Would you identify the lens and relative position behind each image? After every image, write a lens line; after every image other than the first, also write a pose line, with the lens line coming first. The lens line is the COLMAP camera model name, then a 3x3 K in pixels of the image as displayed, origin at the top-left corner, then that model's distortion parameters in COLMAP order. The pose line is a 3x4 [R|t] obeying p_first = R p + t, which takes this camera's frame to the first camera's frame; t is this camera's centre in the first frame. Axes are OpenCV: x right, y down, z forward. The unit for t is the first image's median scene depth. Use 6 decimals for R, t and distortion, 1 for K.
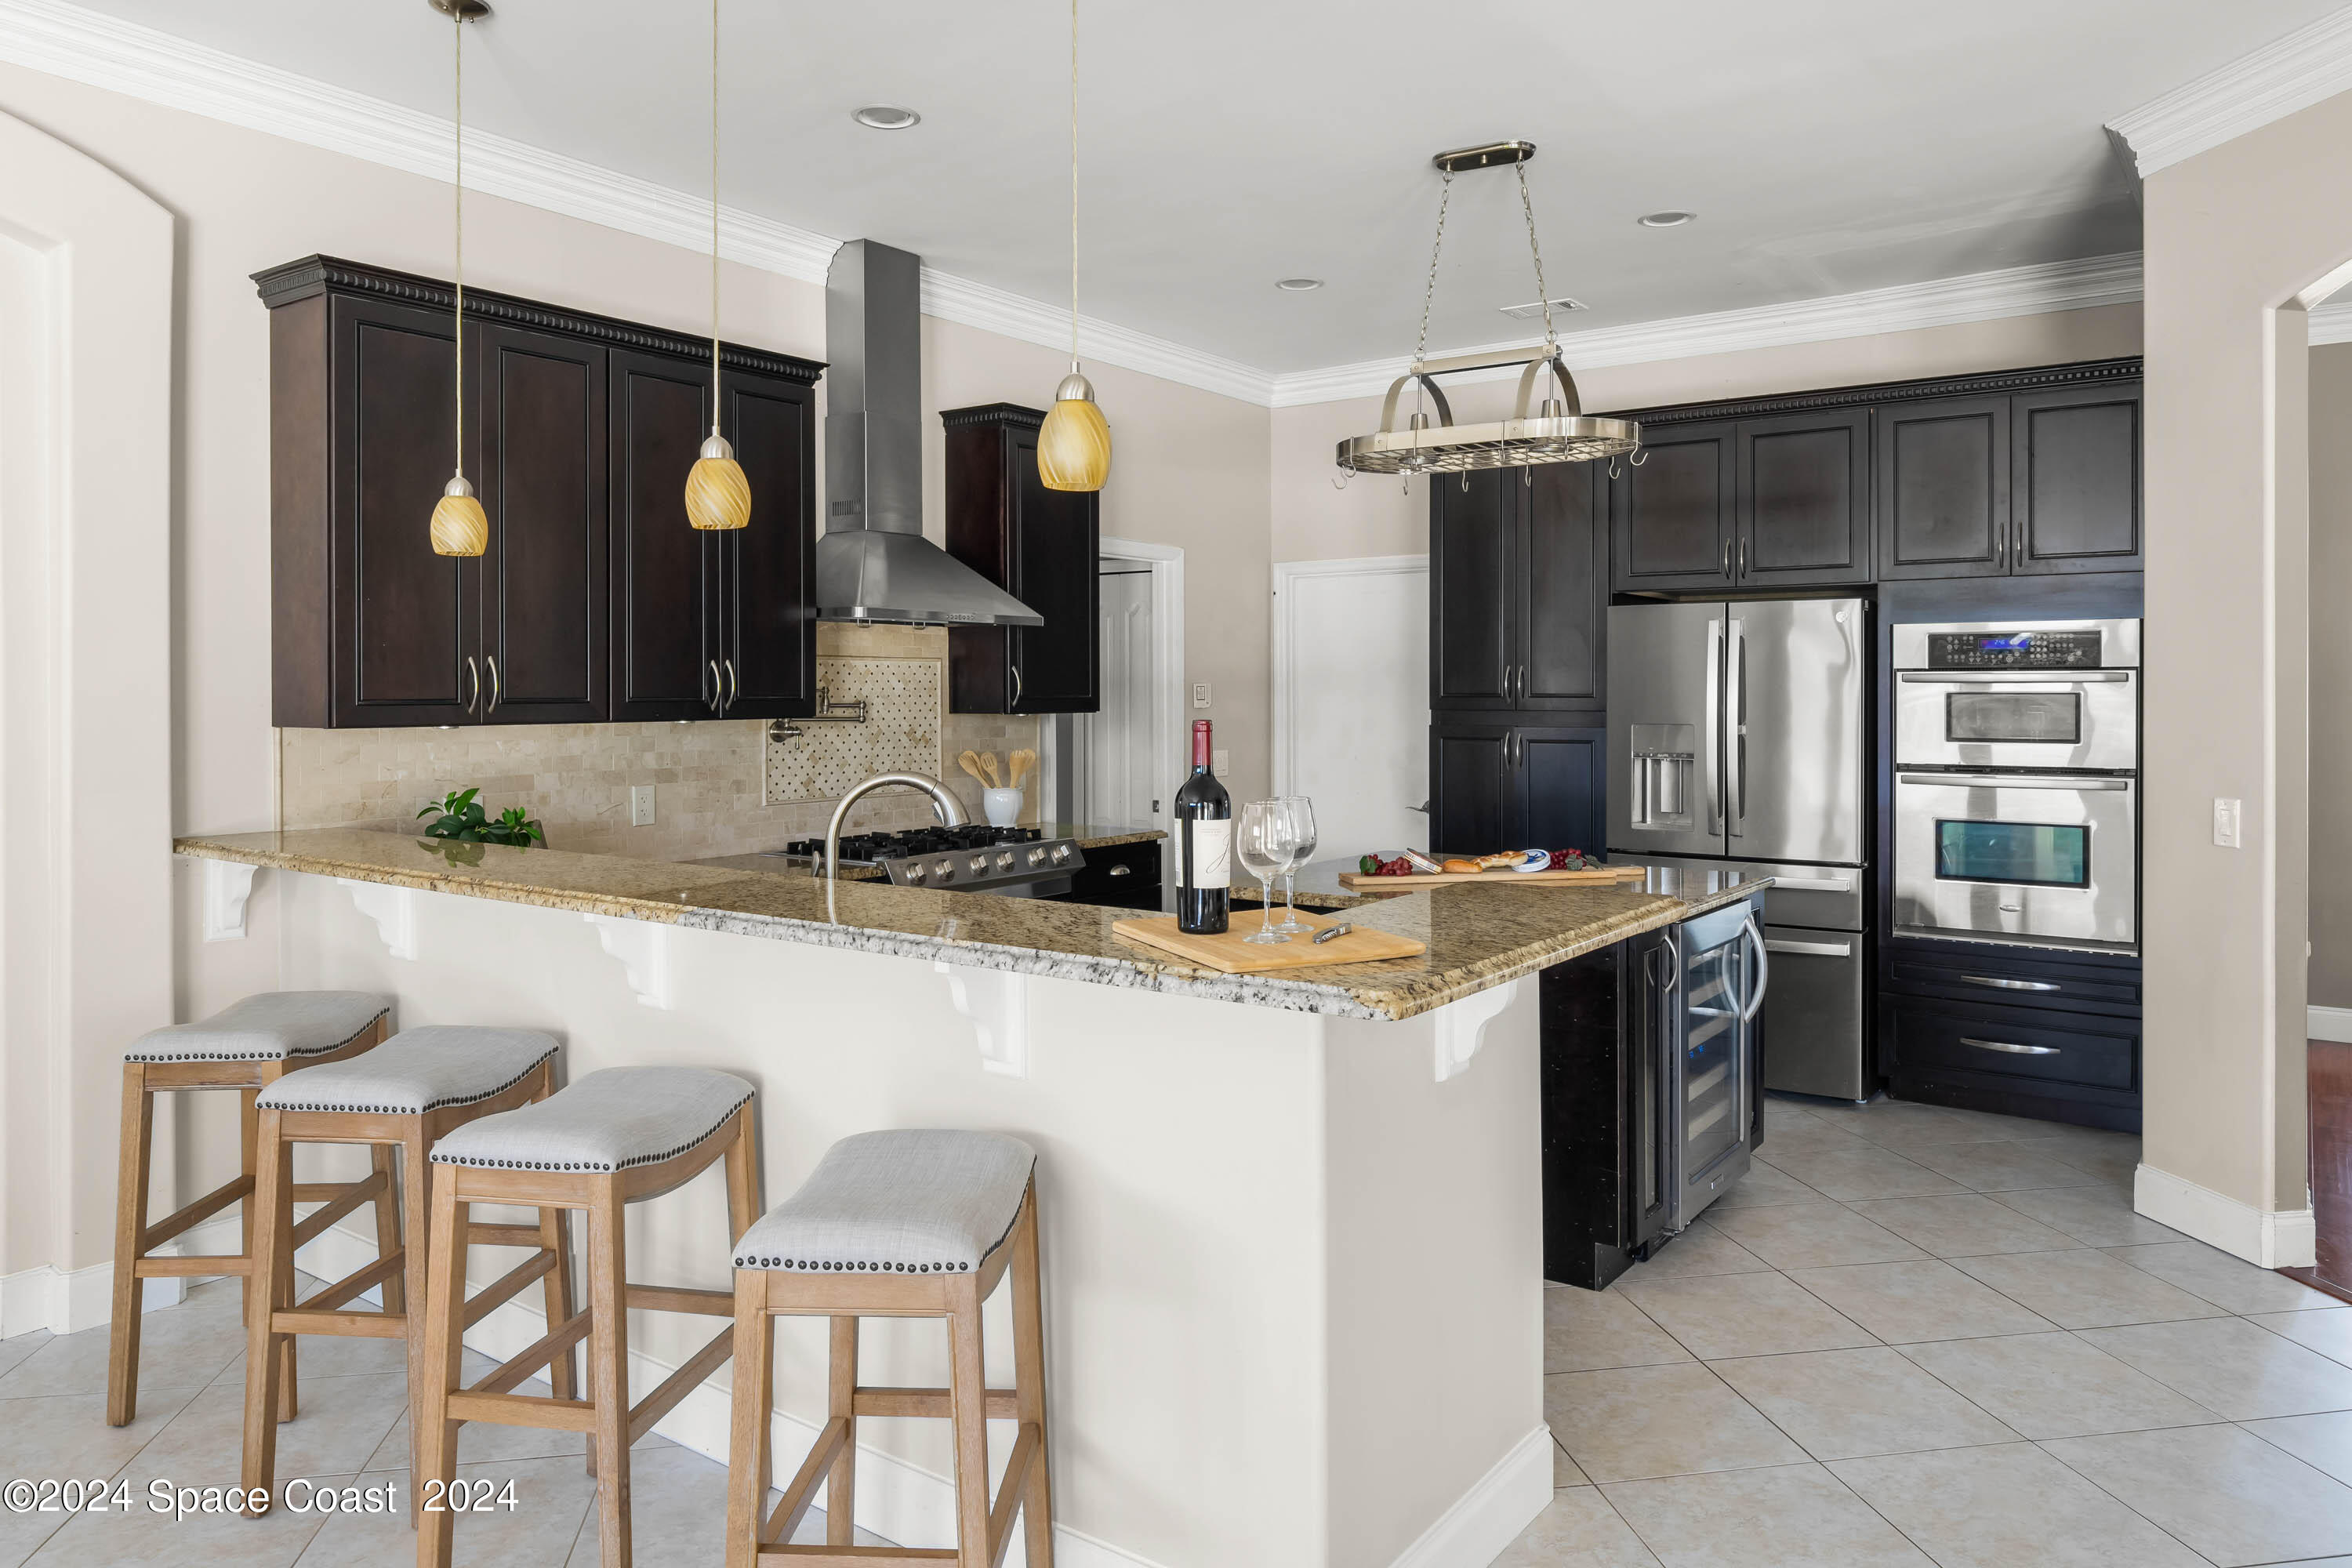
lens RADIAL K [[1573.1, 0, 1200.1], [0, 1573.1, 704.5], [0, 0, 1]] dist [0.024138, 0.001112]
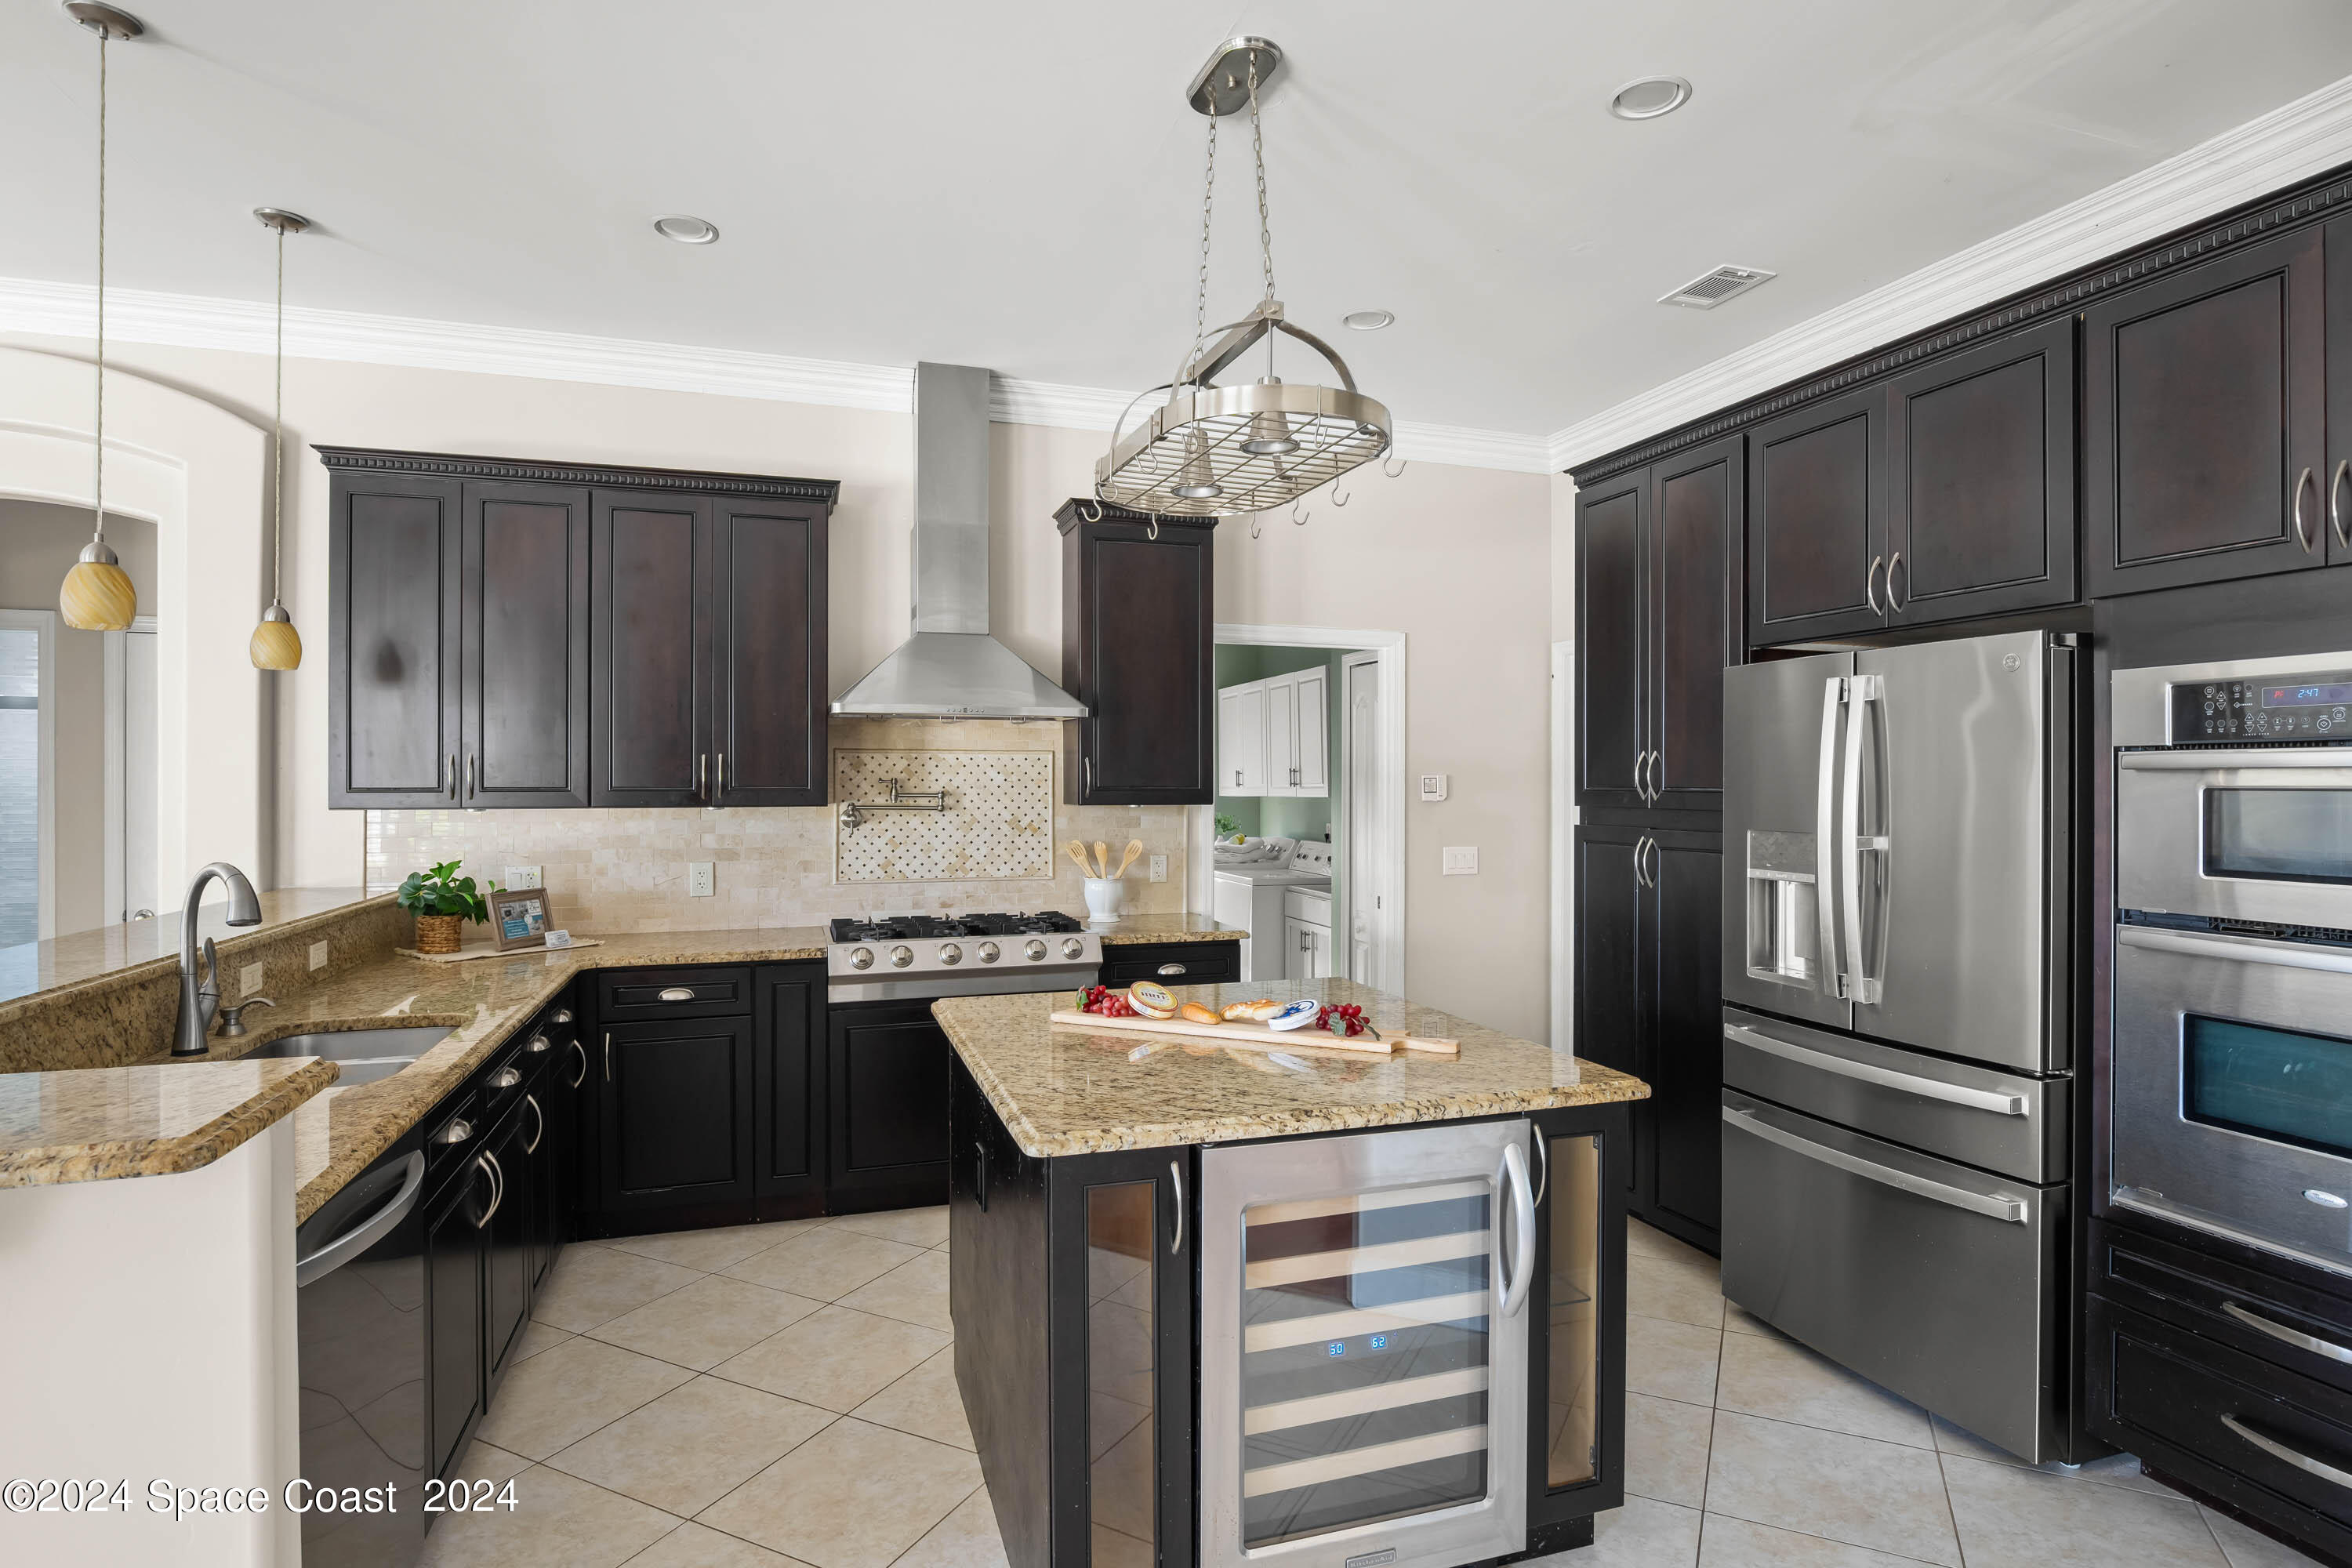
lens RADIAL K [[1239.4, 0, 1166.4], [0, 1239.4, 786.9], [0, 0, 1]] dist [0.004559, 0.000086]
pose [[0.811260, 0.003667, -0.584674, 0.419999], [-0.007841, 0.999959, -0.004607, -0.002553], [0.584633, 0.008321, 0.811255, 0.417268]]
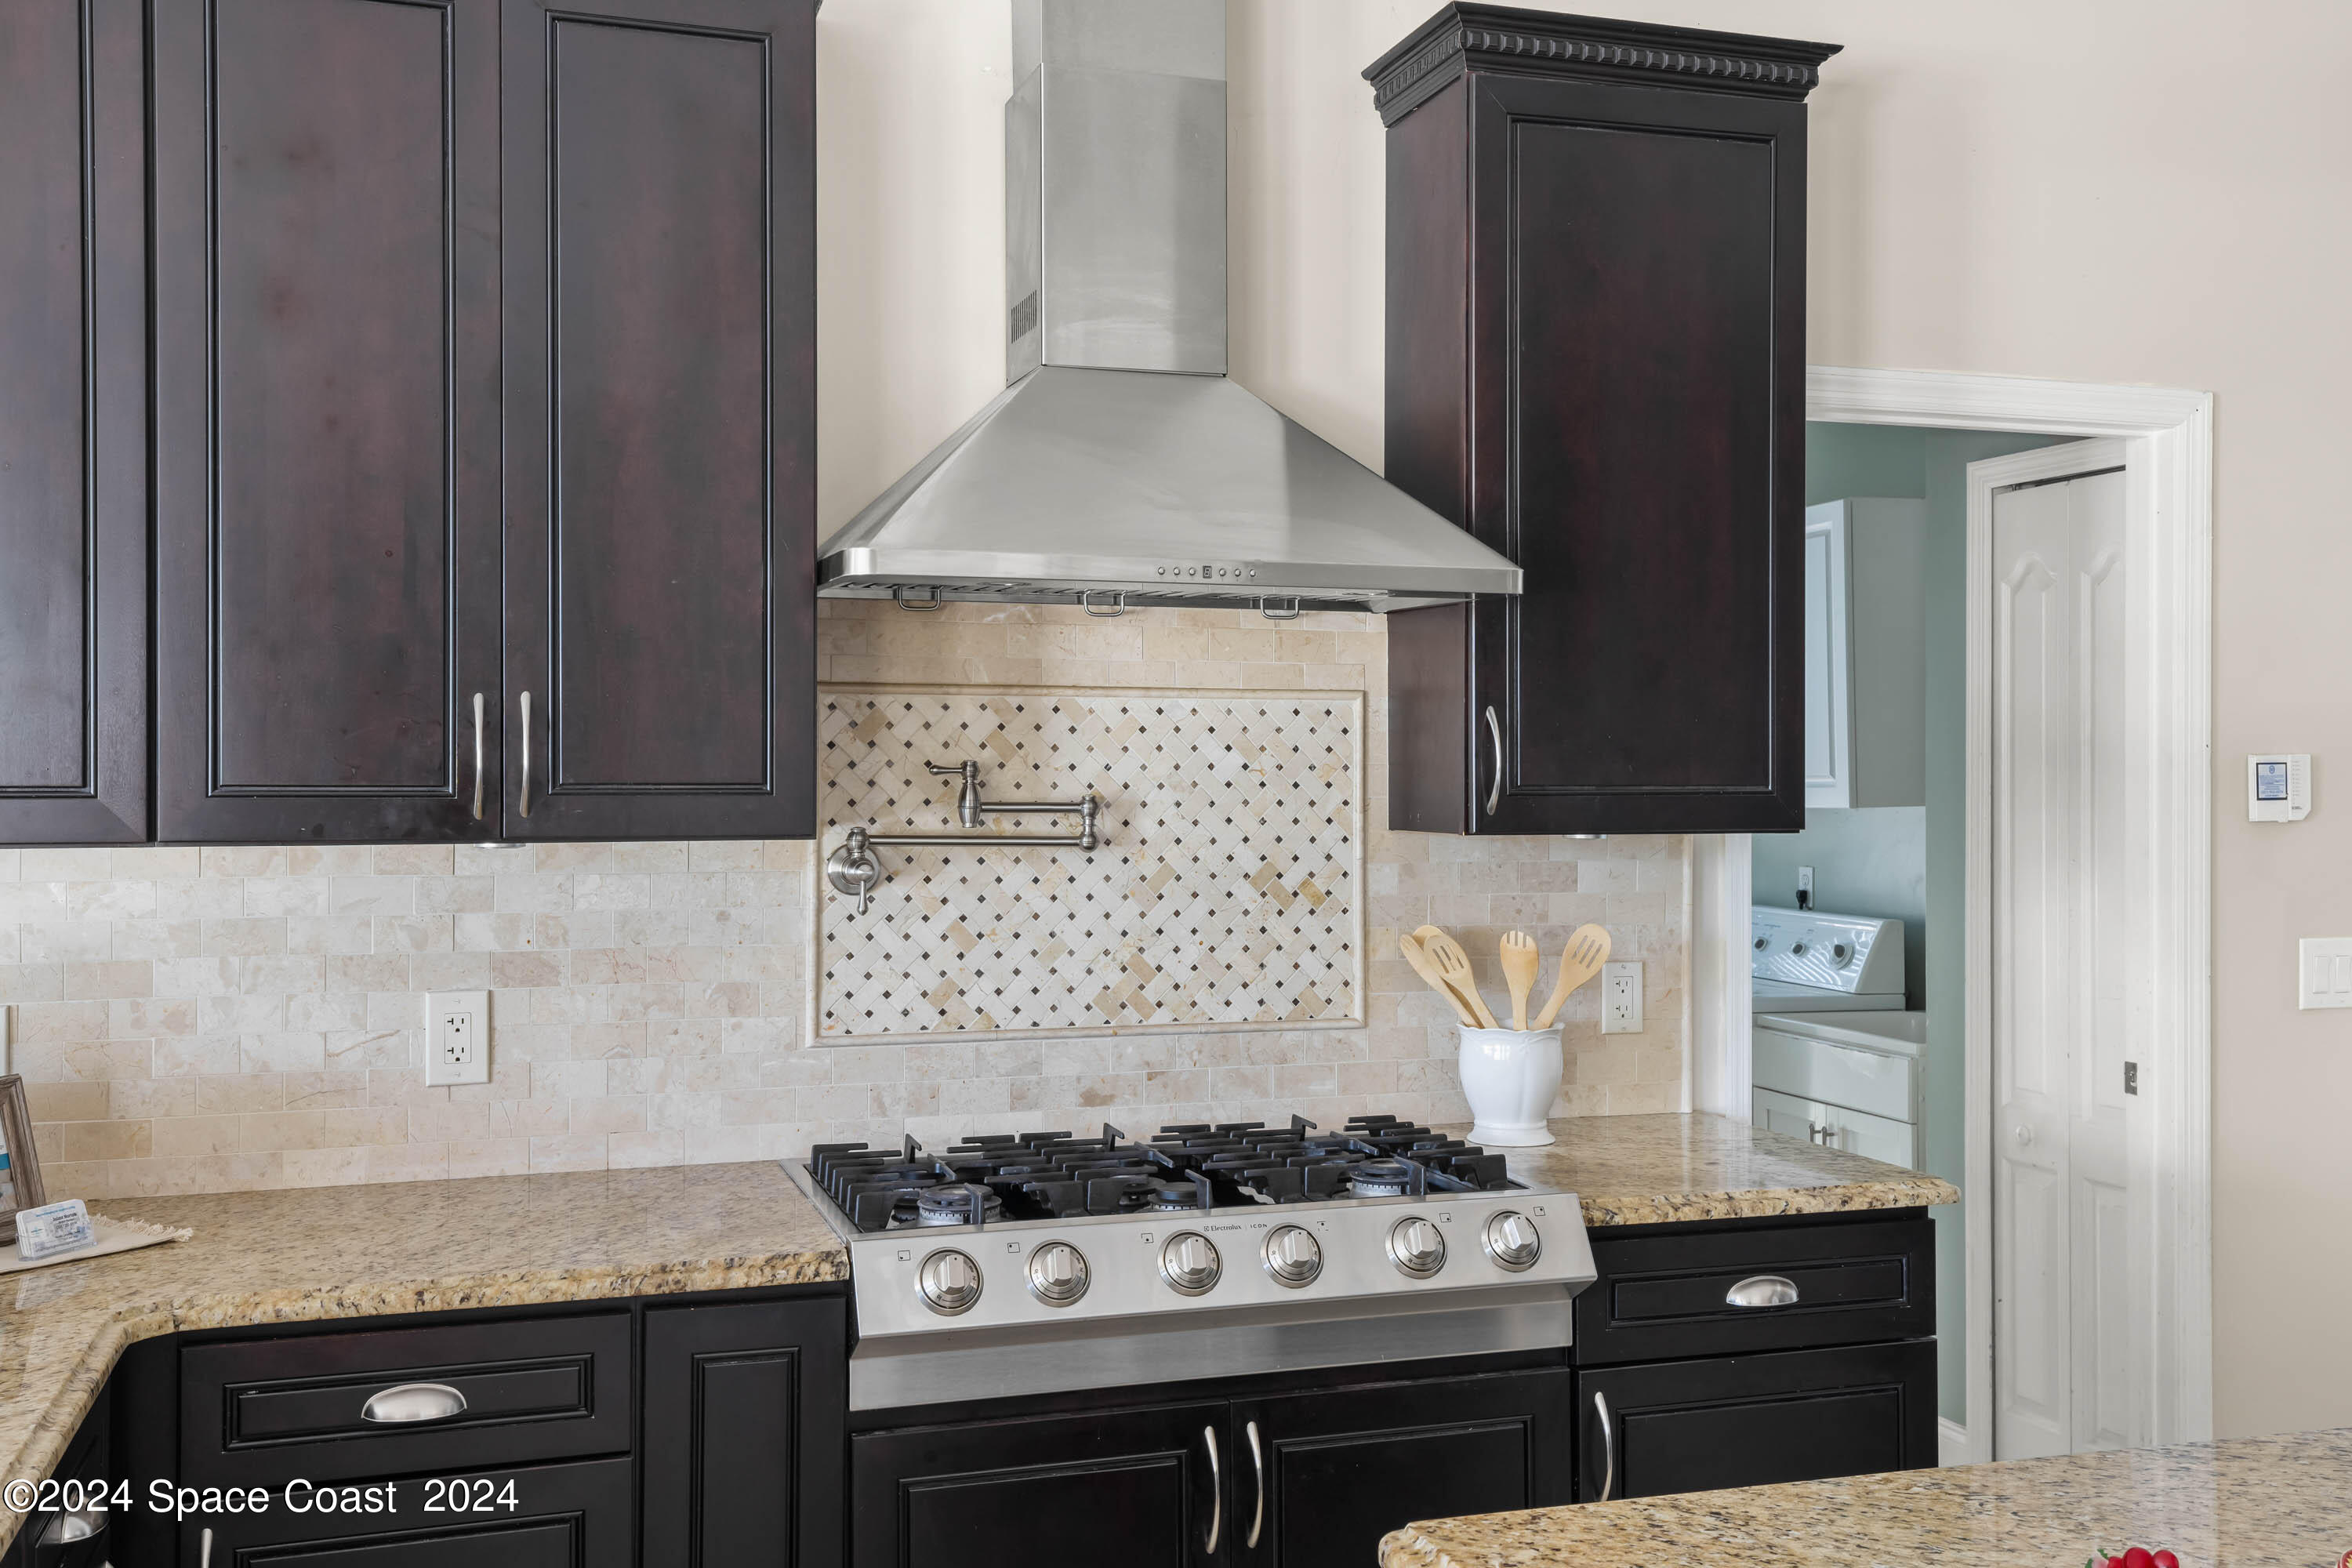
lens RADIAL K [[2316.3, 0, 1194.5], [0, 2316.3, 784.1], [0, 0, 1]] dist [0.061710, 0.000000]
pose [[0.811324, 0.002119, -0.584593, 0.160776], [-0.007586, 0.999947, -0.006905, -0.001557], [0.584548, 0.010037, 0.811297, 0.552326]]
